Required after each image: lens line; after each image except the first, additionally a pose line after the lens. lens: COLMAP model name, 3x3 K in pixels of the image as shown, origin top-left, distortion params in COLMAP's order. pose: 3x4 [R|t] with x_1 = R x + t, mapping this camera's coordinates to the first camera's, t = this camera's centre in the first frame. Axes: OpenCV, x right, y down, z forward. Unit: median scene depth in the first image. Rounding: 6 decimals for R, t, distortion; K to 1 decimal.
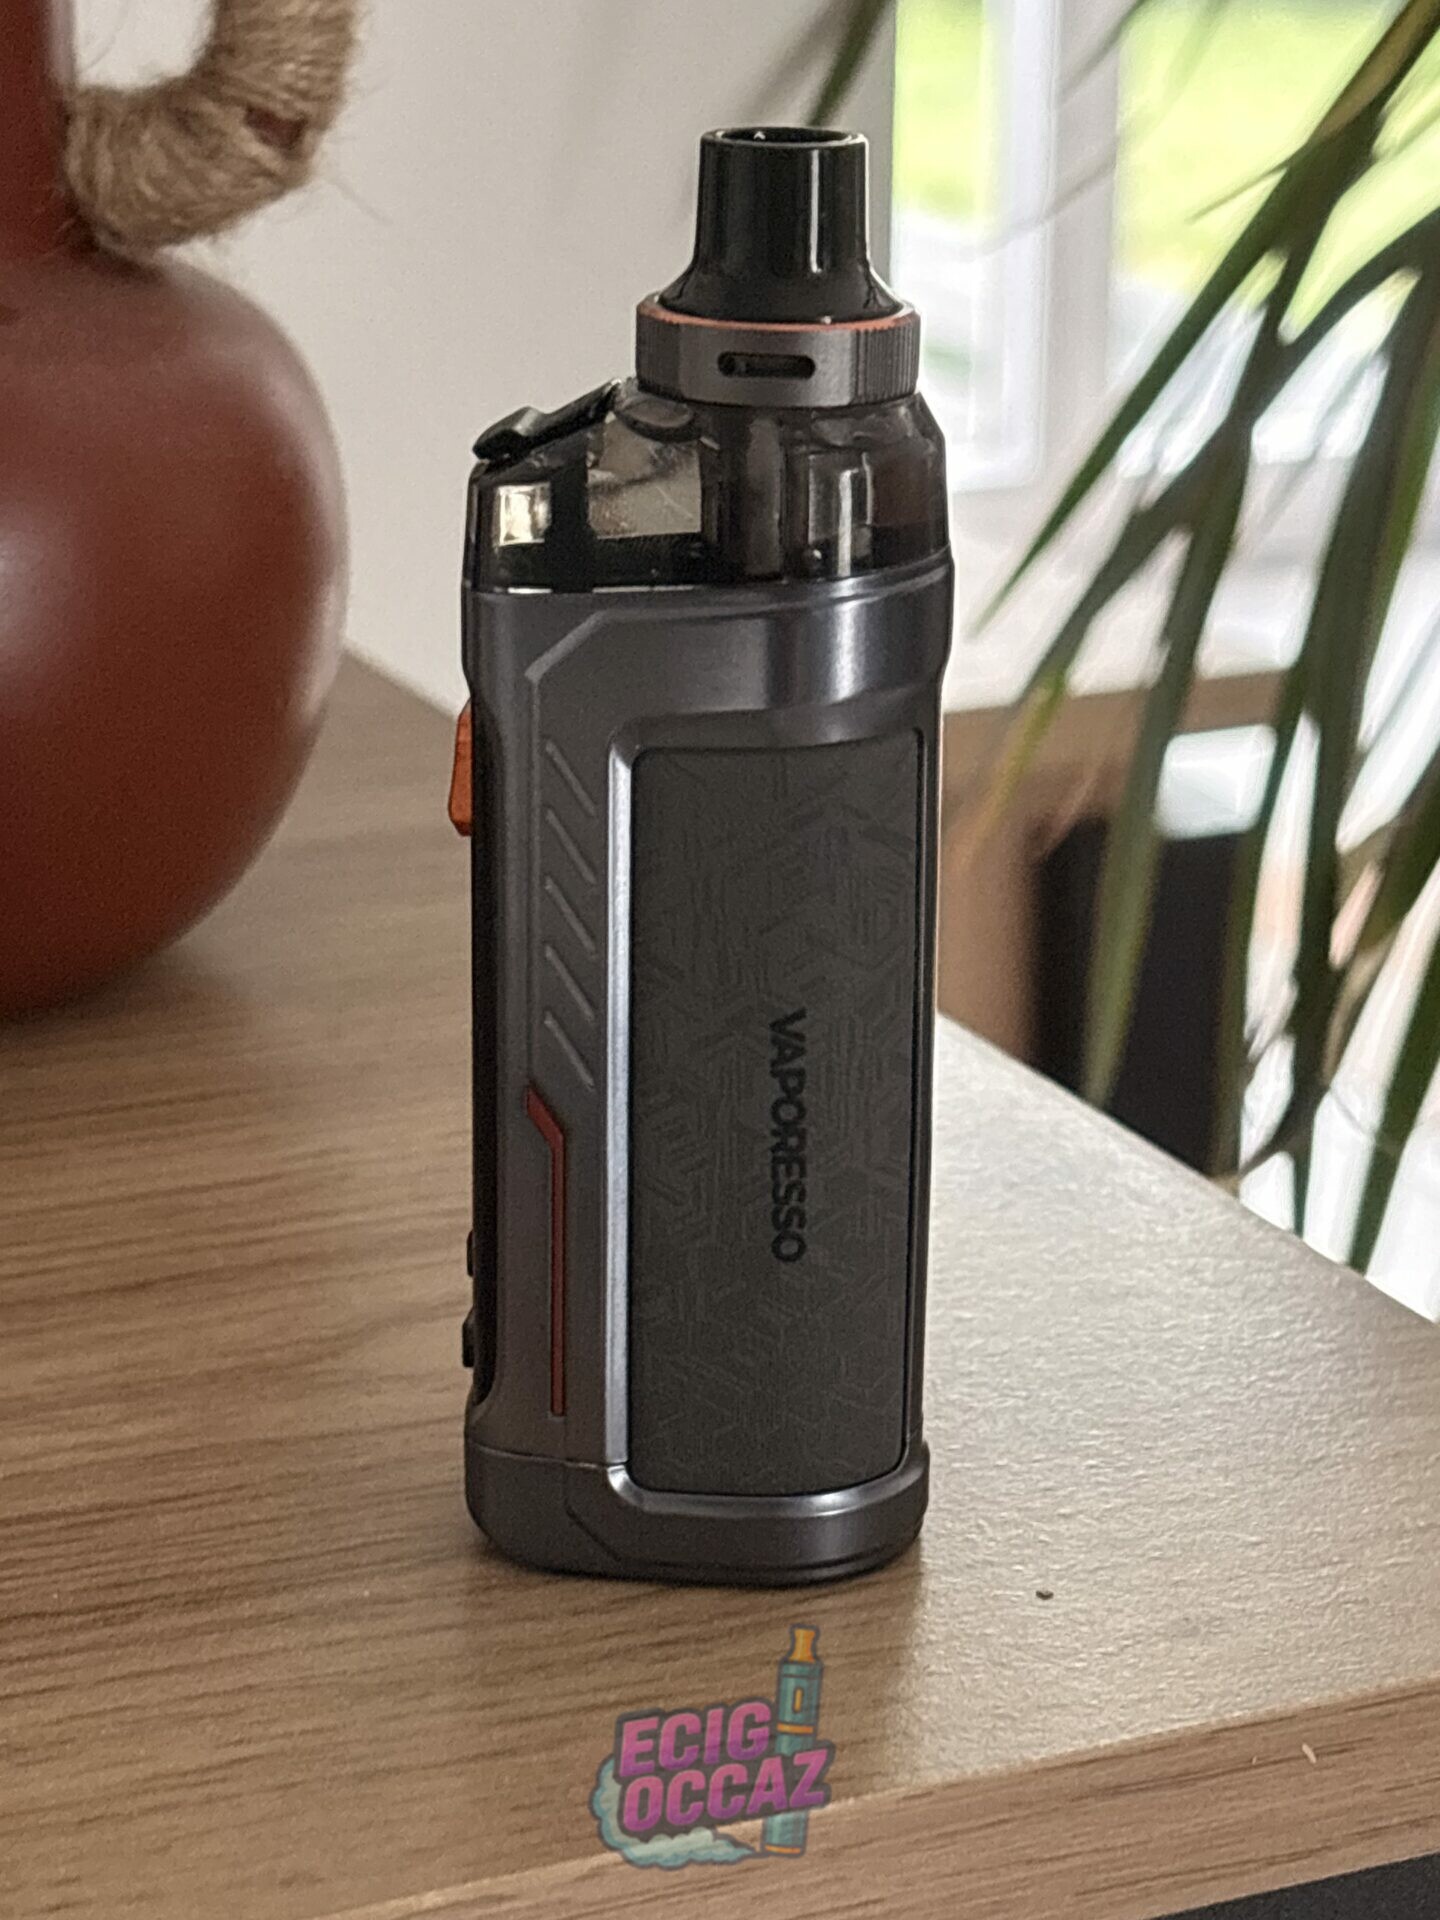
lens RADIAL K [[4414.9, 0, 732.3], [0, 4414.9, 951.7], [0, 0, 1]] dist [0.173140, 0.000000]
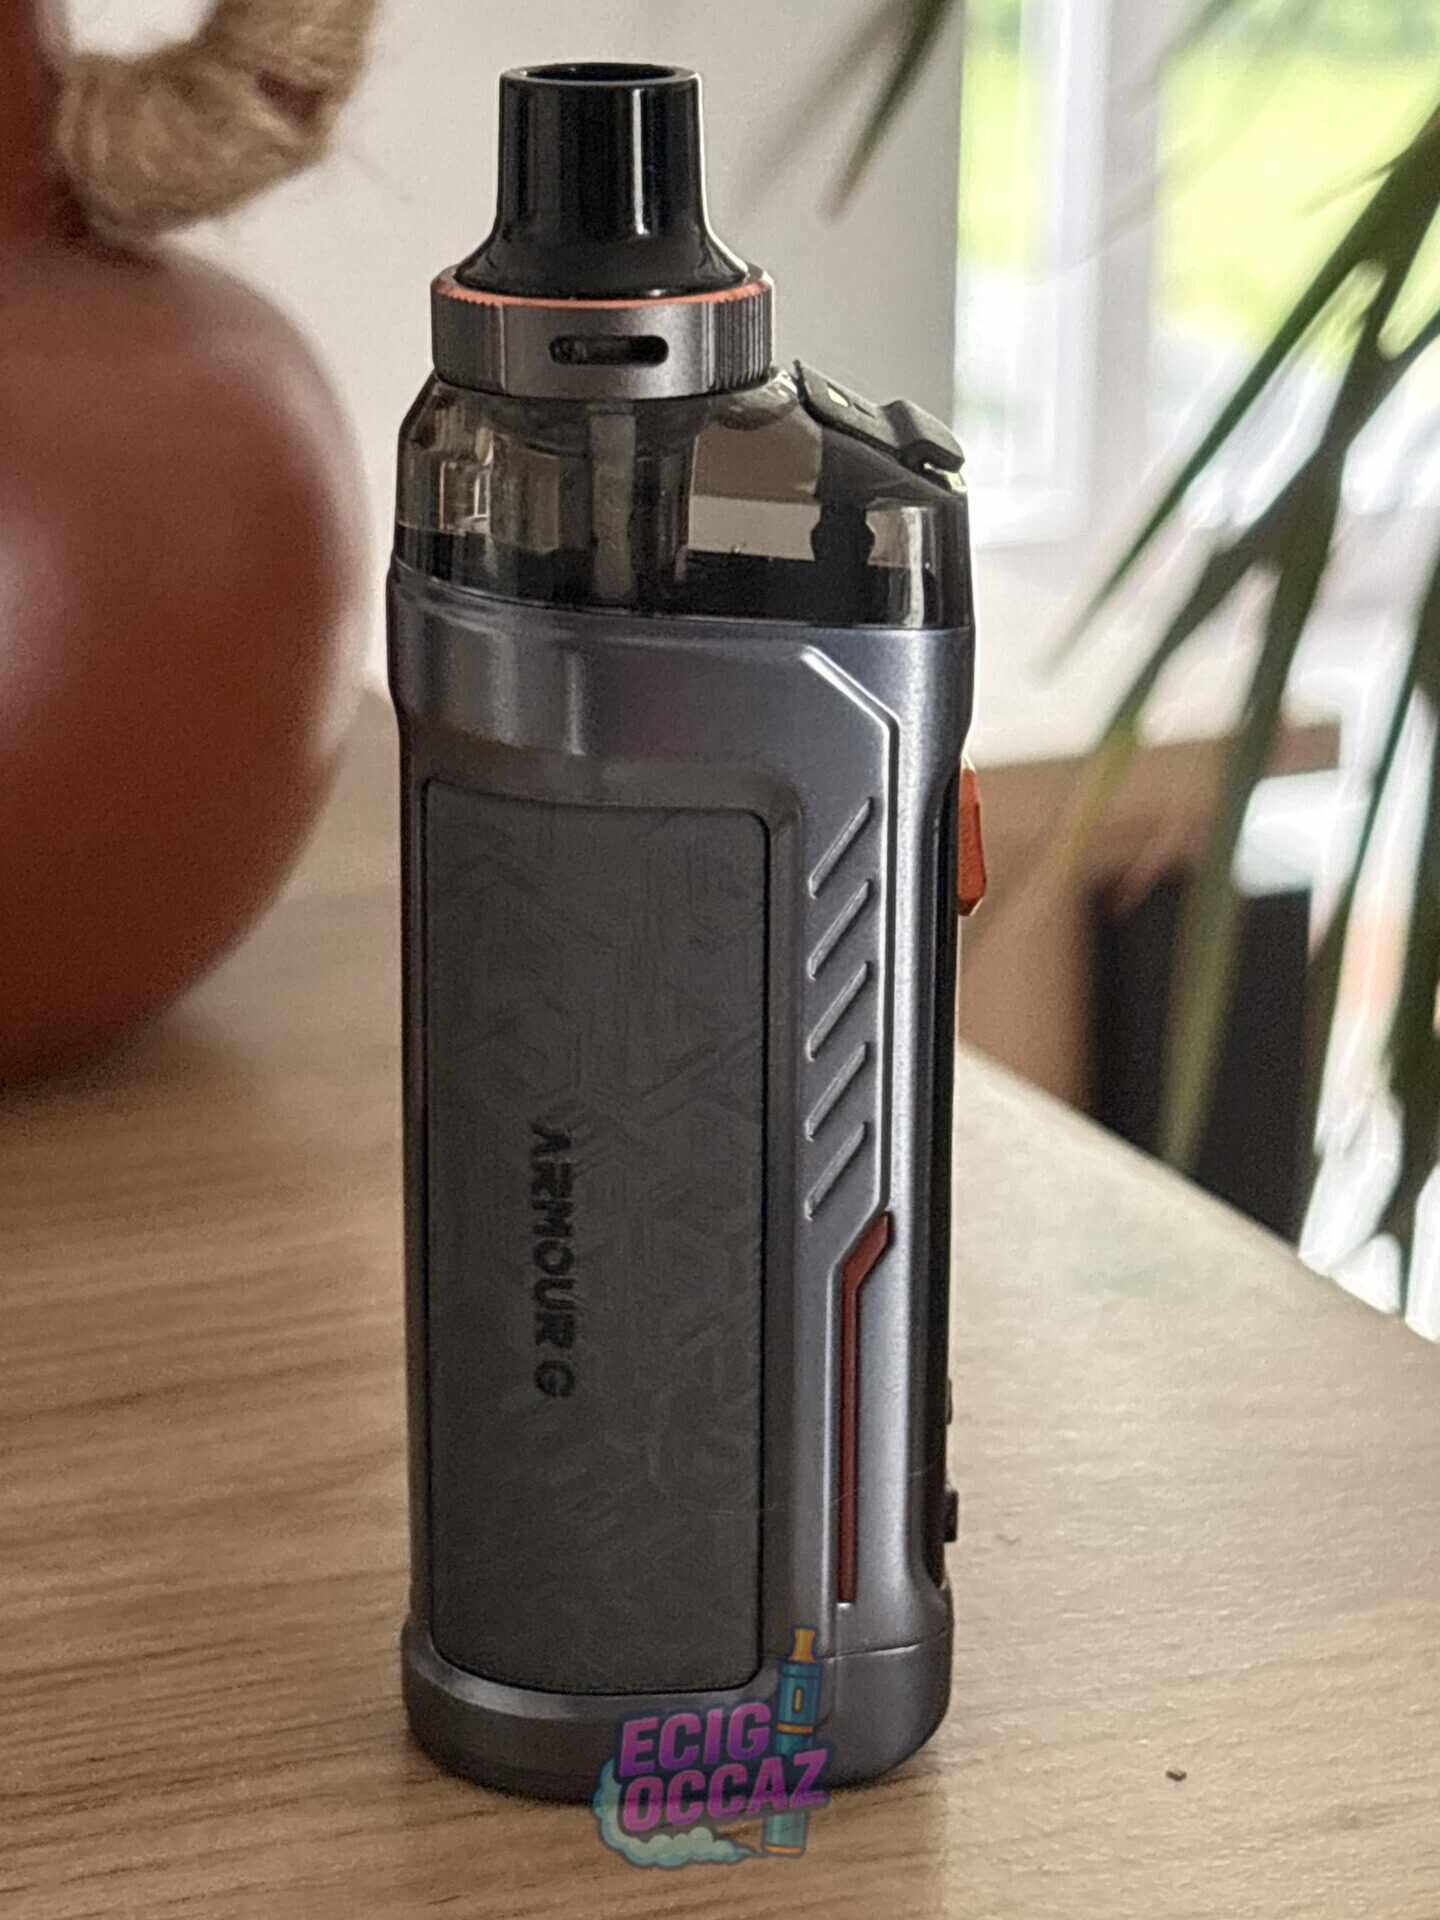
lens RADIAL K [[4414.9, 0, 721.8], [0, 4414.9, 968.8], [0, 0, 1]] dist [0.173140, 0.000000]
pose [[0.999941, 0.001100, -0.010795, -0.007377], [-0.001210, 0.999947, -0.010179, -0.001209], [0.010784, 0.010192, 0.999890, 0.132453]]
